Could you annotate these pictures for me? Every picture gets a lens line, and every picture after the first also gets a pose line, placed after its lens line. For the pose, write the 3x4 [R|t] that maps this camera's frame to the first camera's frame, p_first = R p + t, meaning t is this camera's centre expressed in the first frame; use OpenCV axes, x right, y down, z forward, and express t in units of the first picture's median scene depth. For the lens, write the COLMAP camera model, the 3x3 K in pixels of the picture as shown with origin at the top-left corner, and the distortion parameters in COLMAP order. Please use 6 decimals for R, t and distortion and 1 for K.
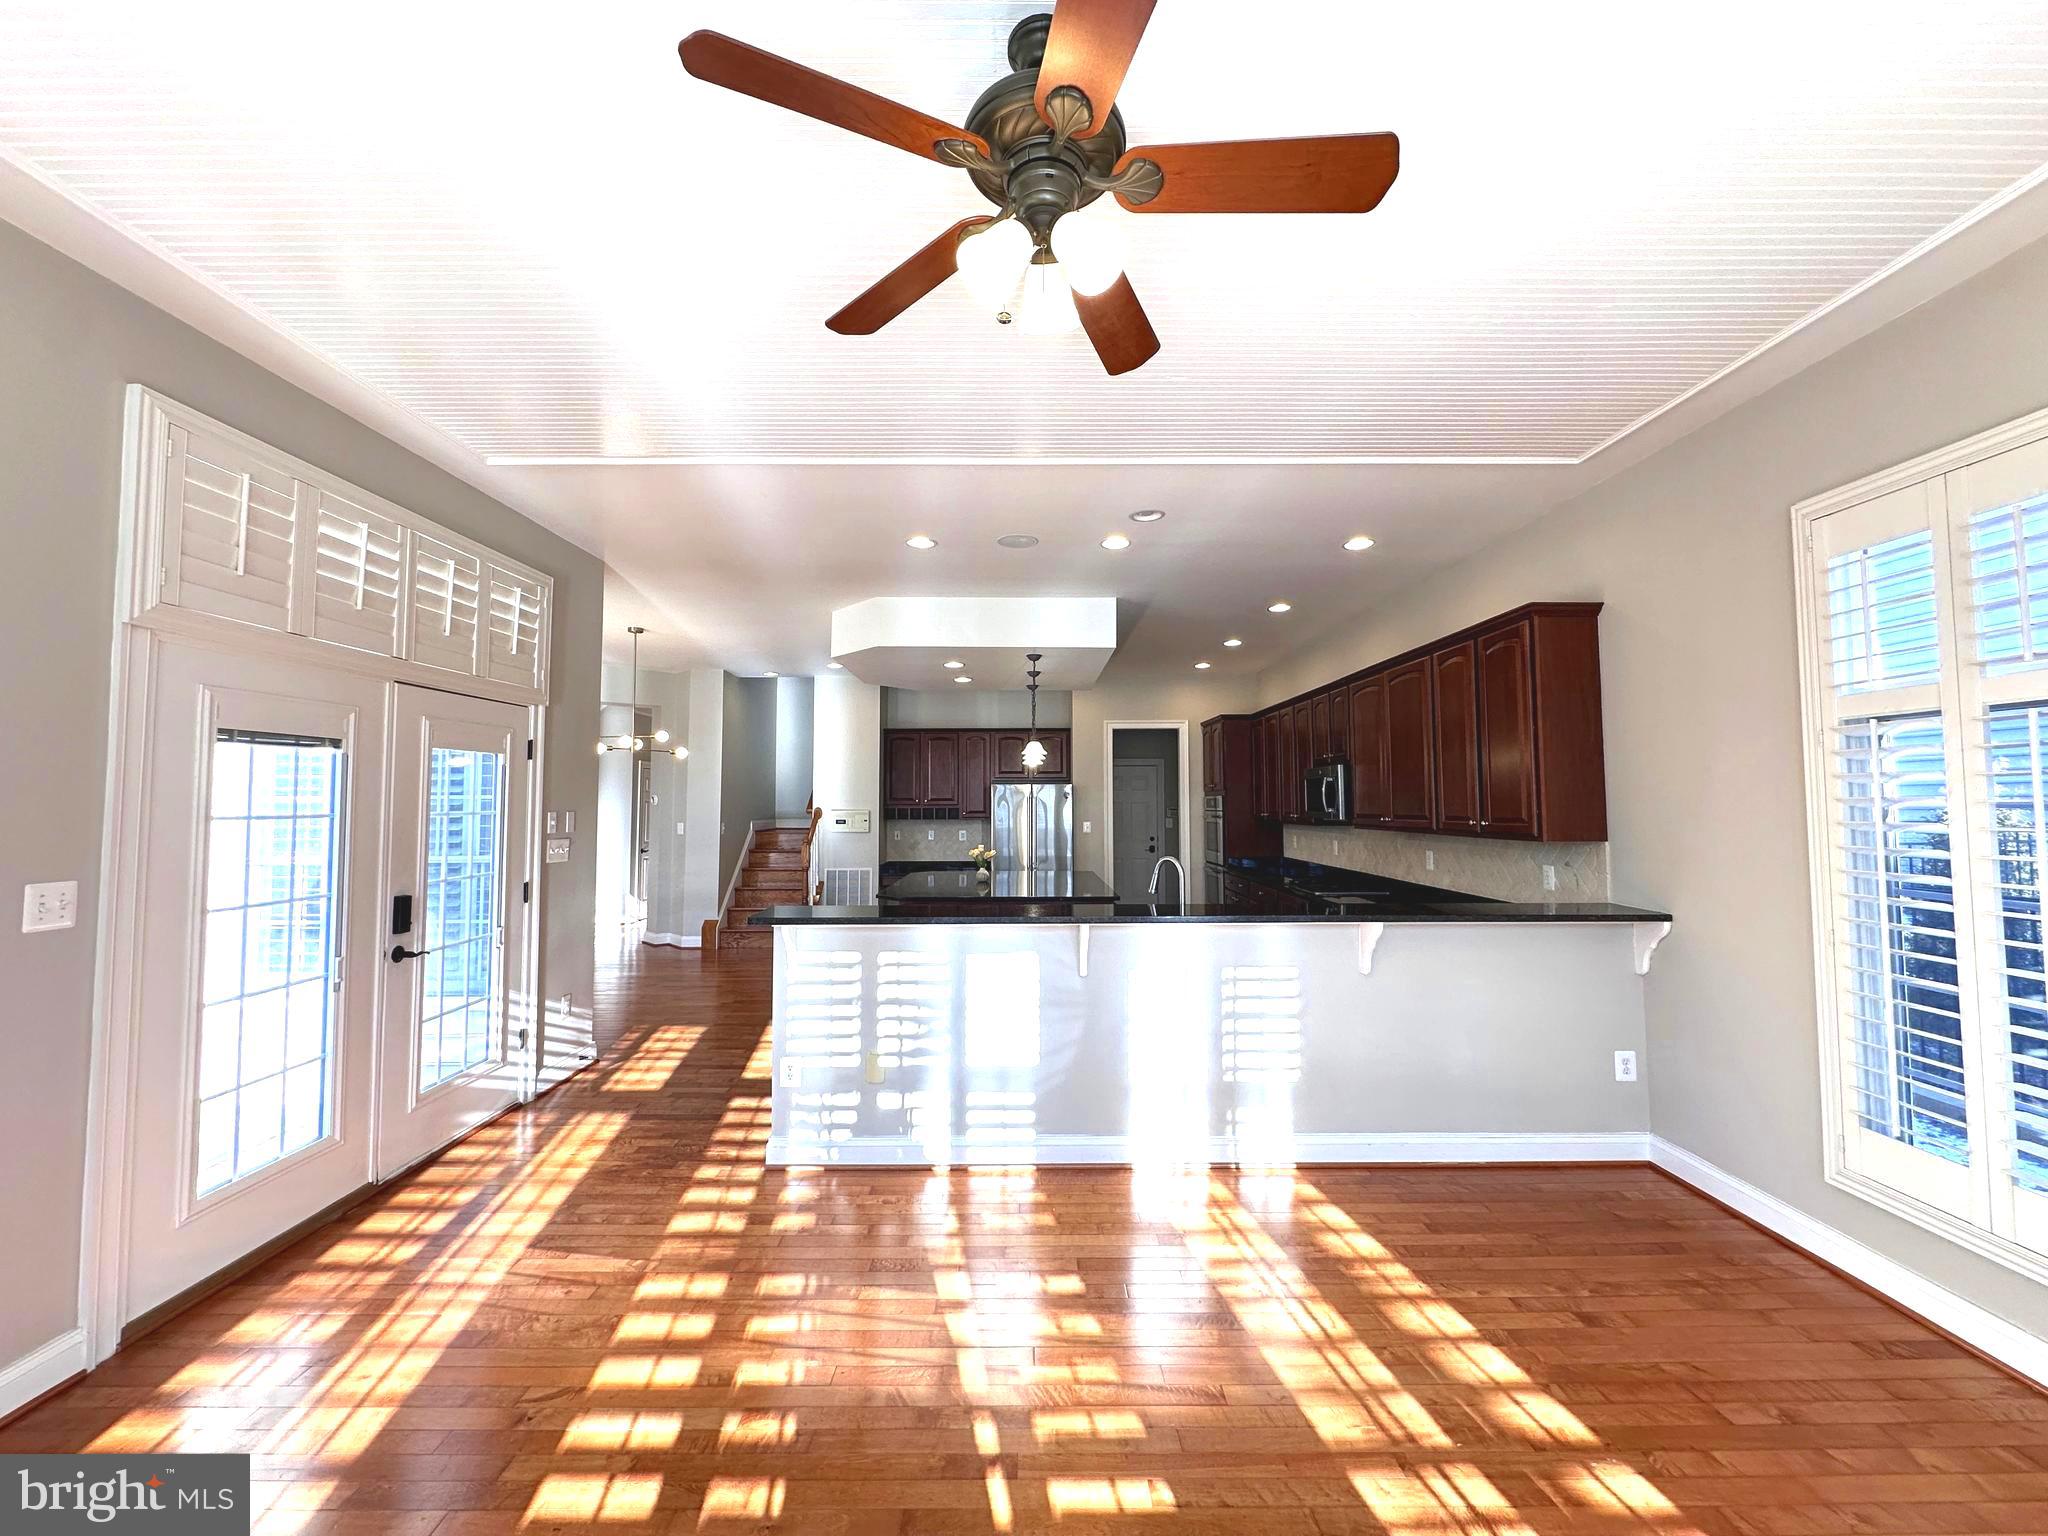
lens RADIAL K [[812.3, 0, 1025.1], [0, 812.3, 764.0], [0, 0, 1]] dist [-0.002248, 0.000665]
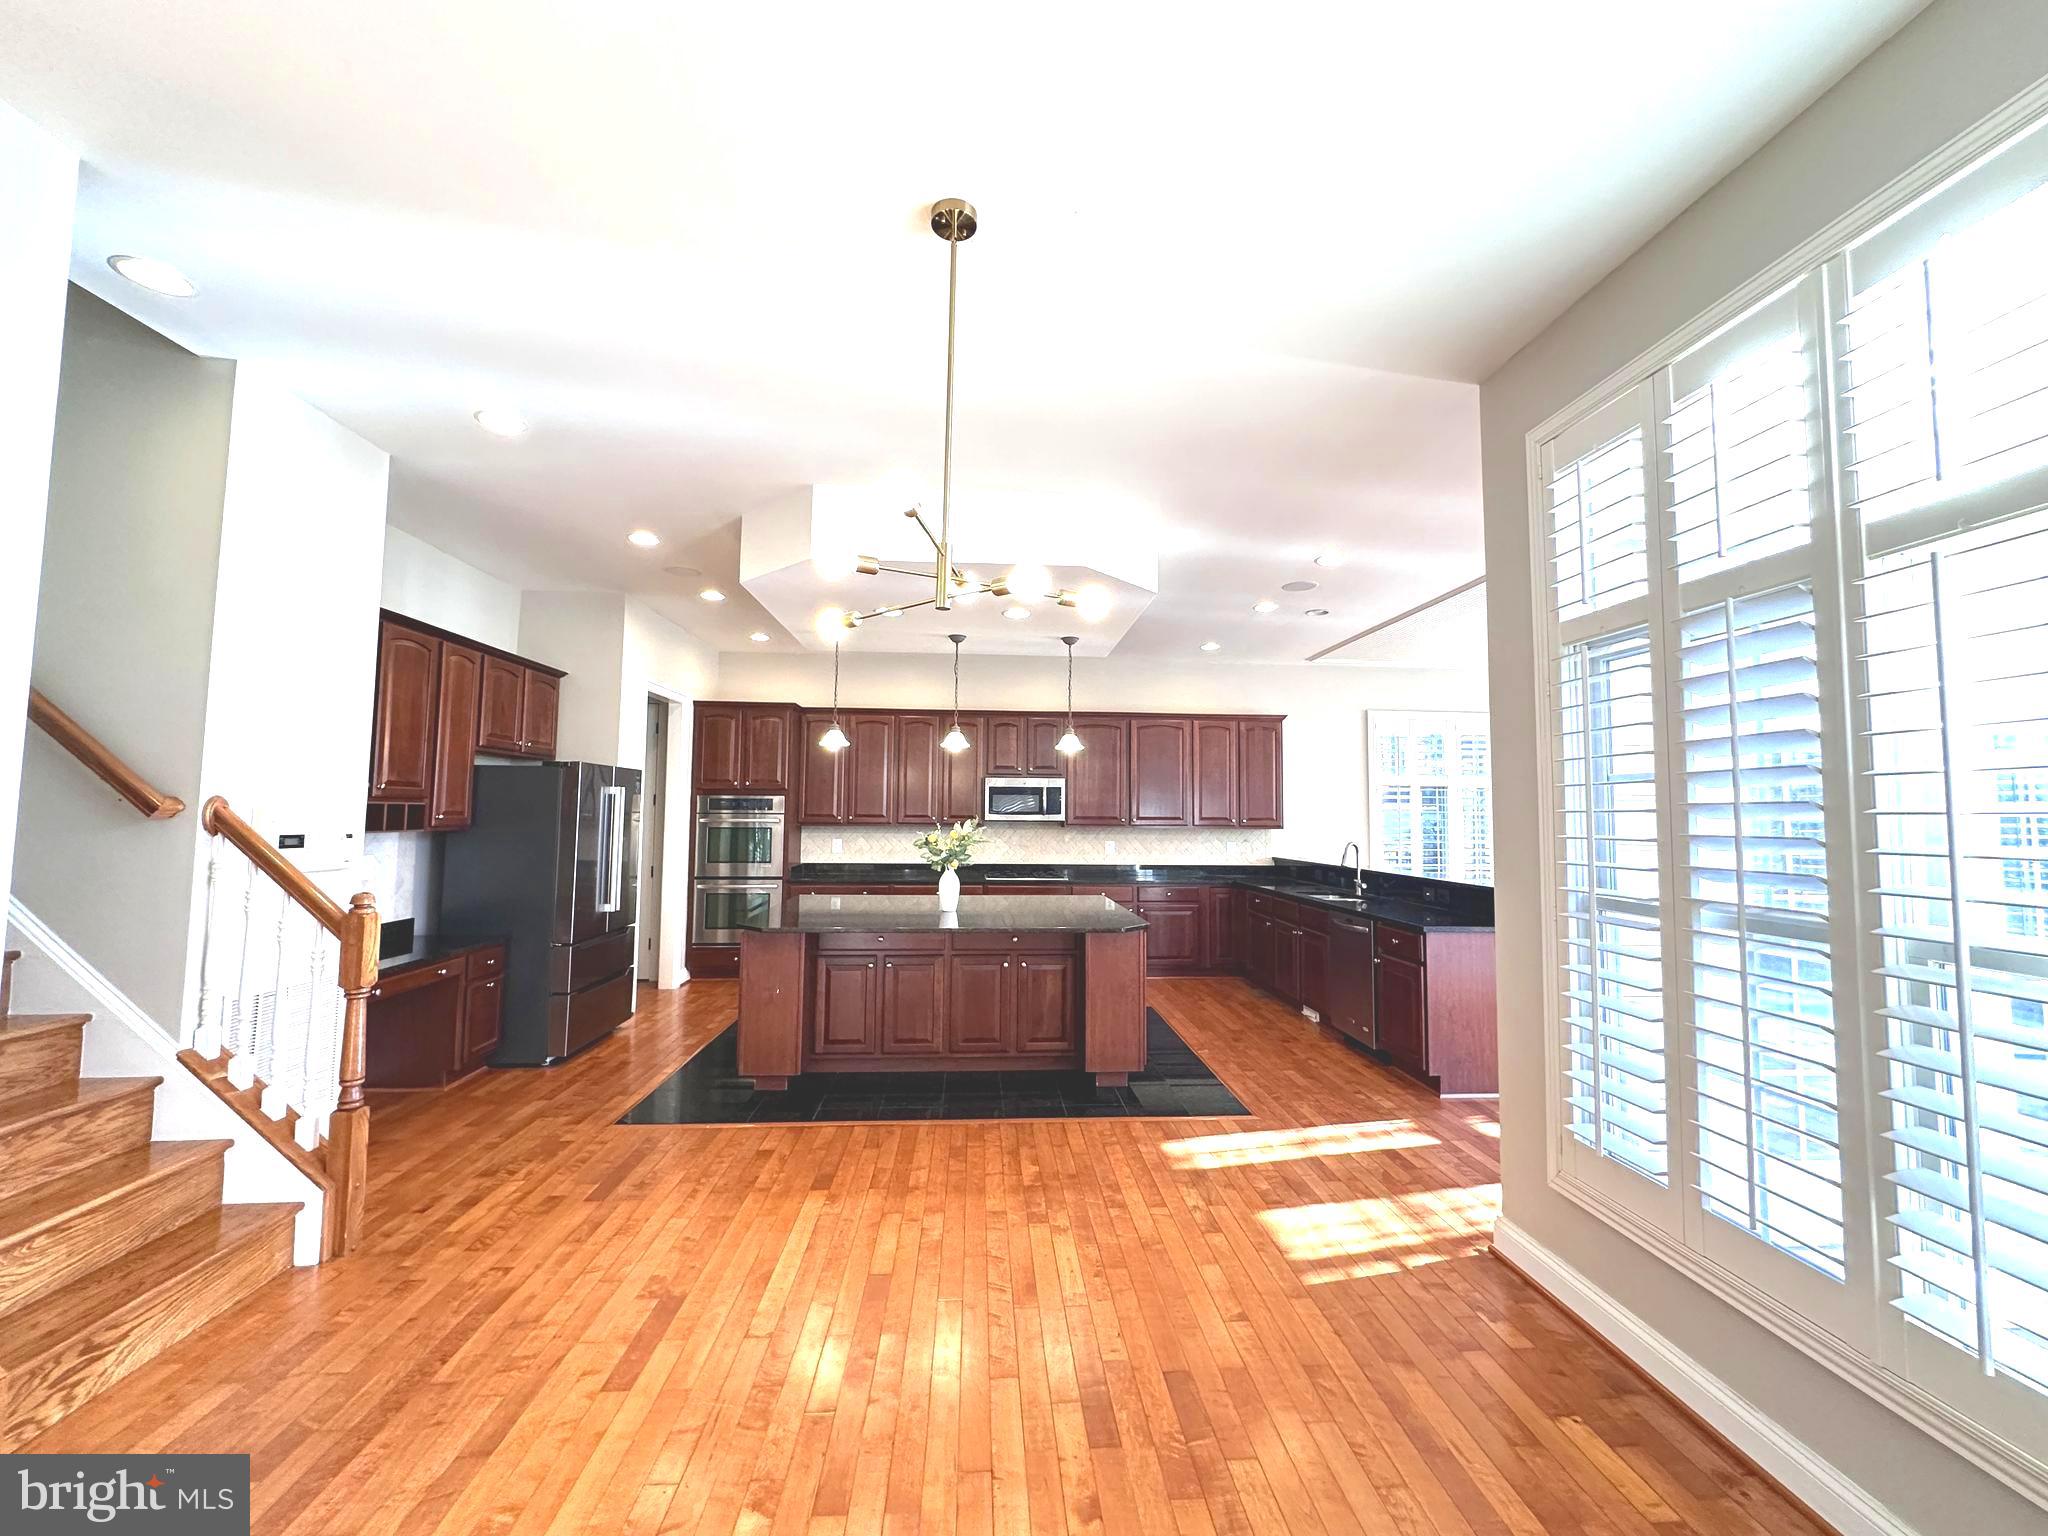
lens RADIAL K [[812.3, 0, 1019.3], [0, 812.3, 769.7], [0, 0, 1]] dist [-0.002248, 0.000665]
pose [[-0.058328, 0.058362, 0.996590, -1.518412], [-0.059075, 0.996338, -0.061805, 0.120028], [-0.996548, -0.062478, -0.054667, 1.924157]]
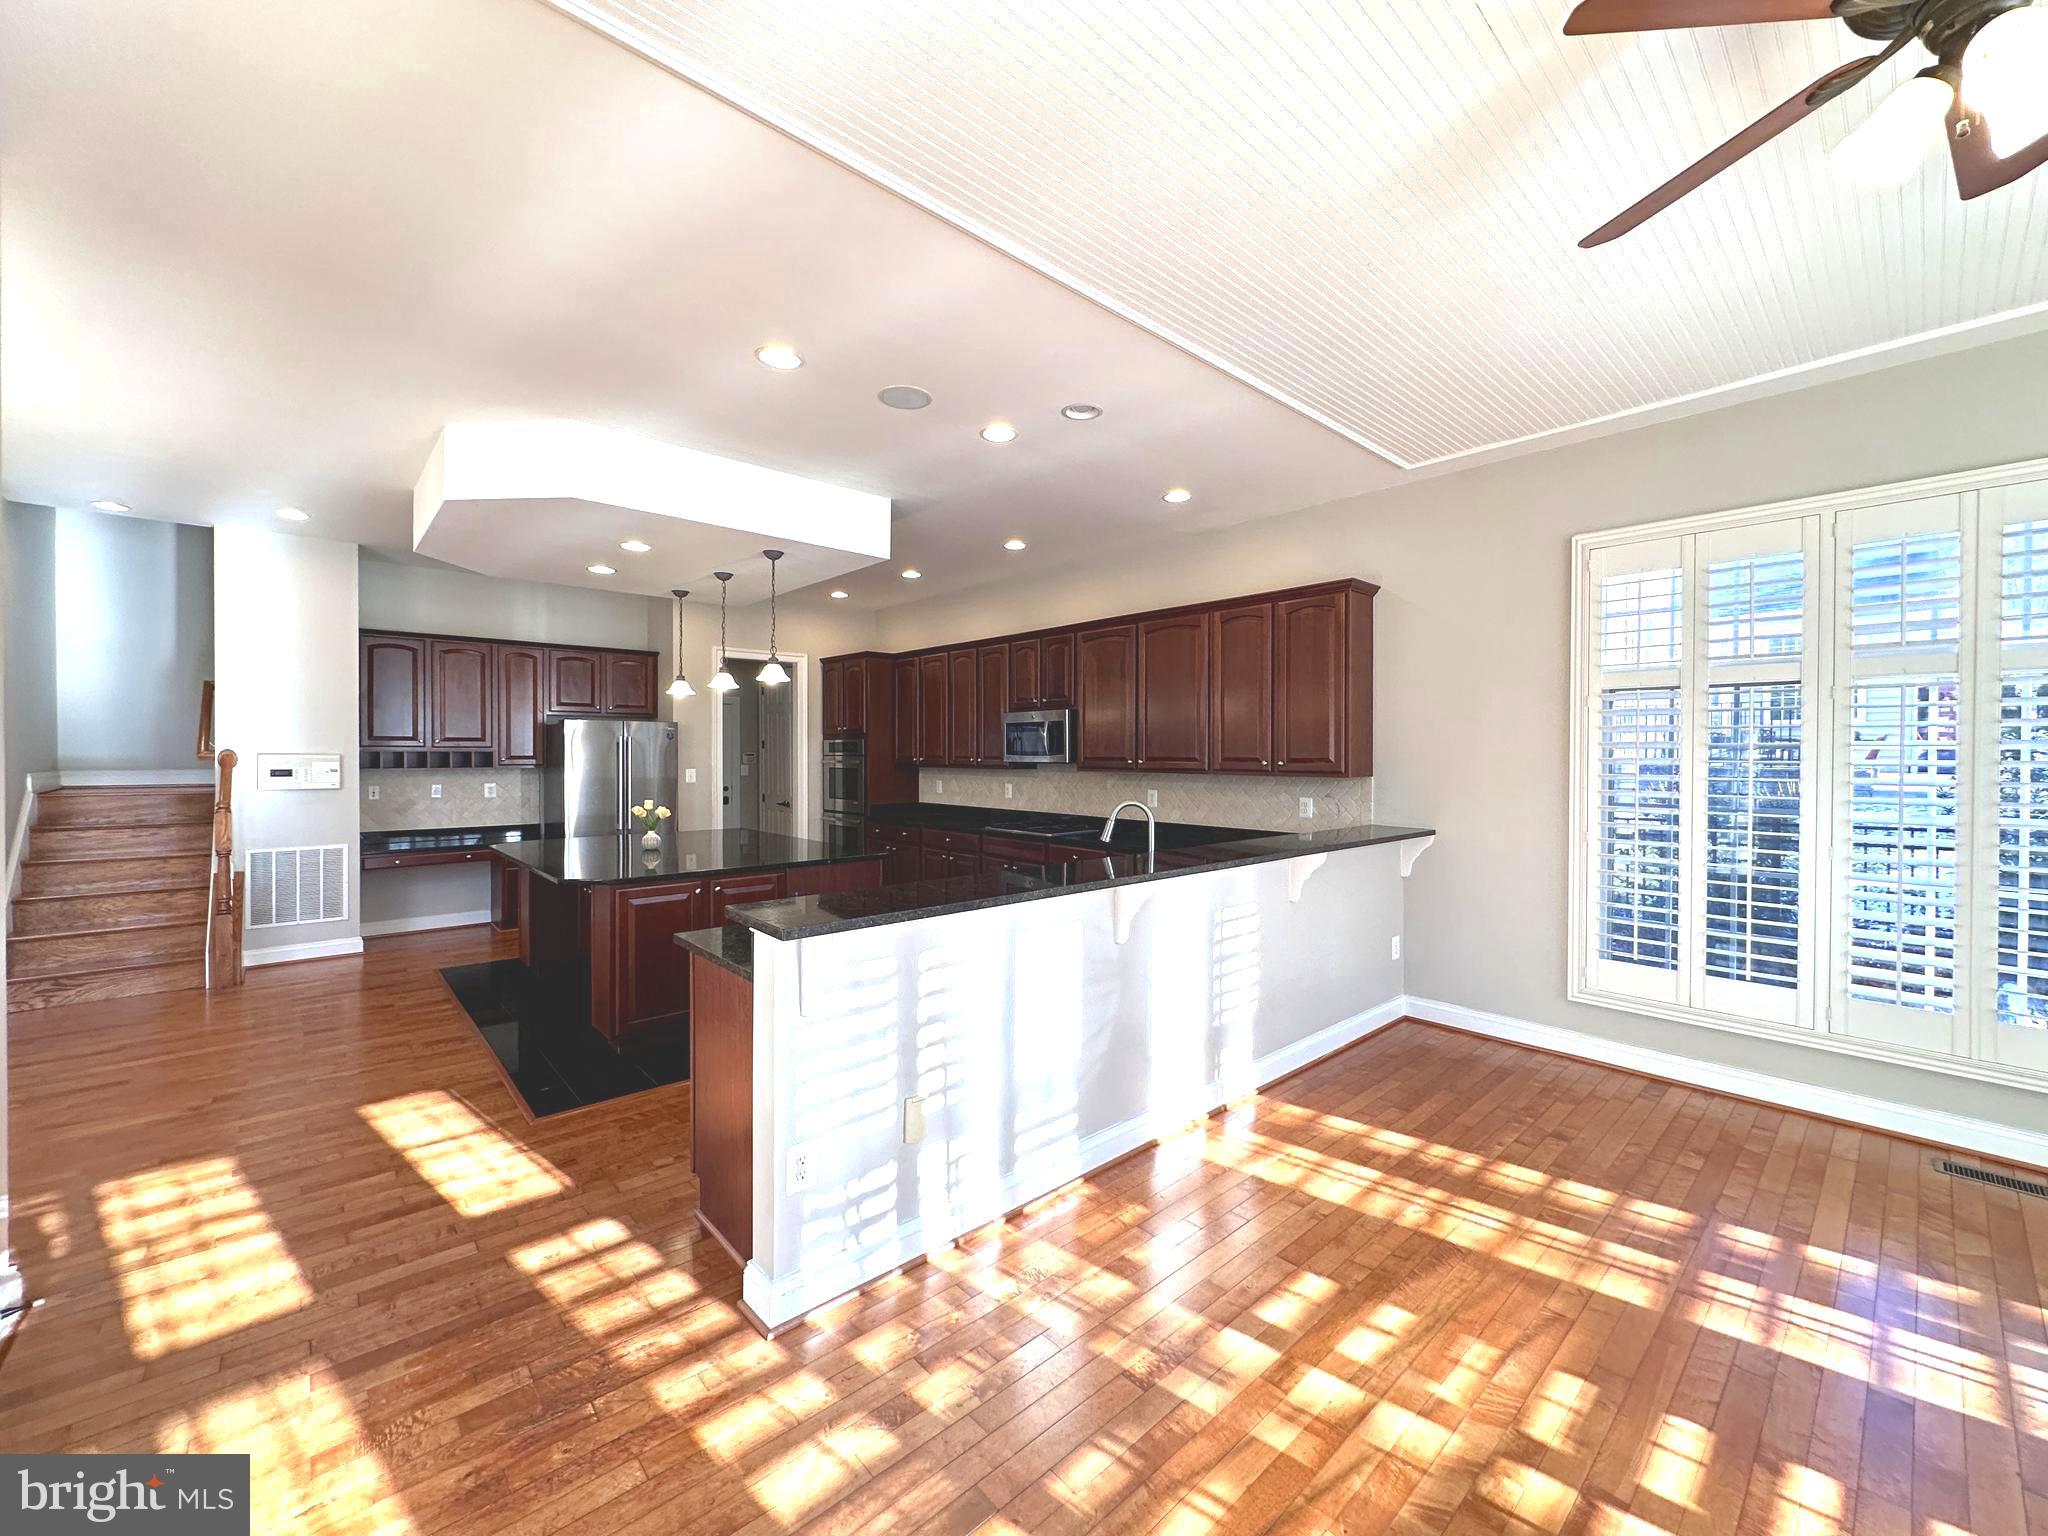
lens RADIAL K [[812.3, 0, 1024.9], [0, 812.3, 766.7], [0, 0, 1]] dist [-0.002248, 0.000665]
pose [[0.745821, -0.006775, 0.666111, -0.571013], [-0.037040, 0.997980, 0.051623, 0.037035], [-0.665115, -0.063174, 0.744064, 0.445113]]
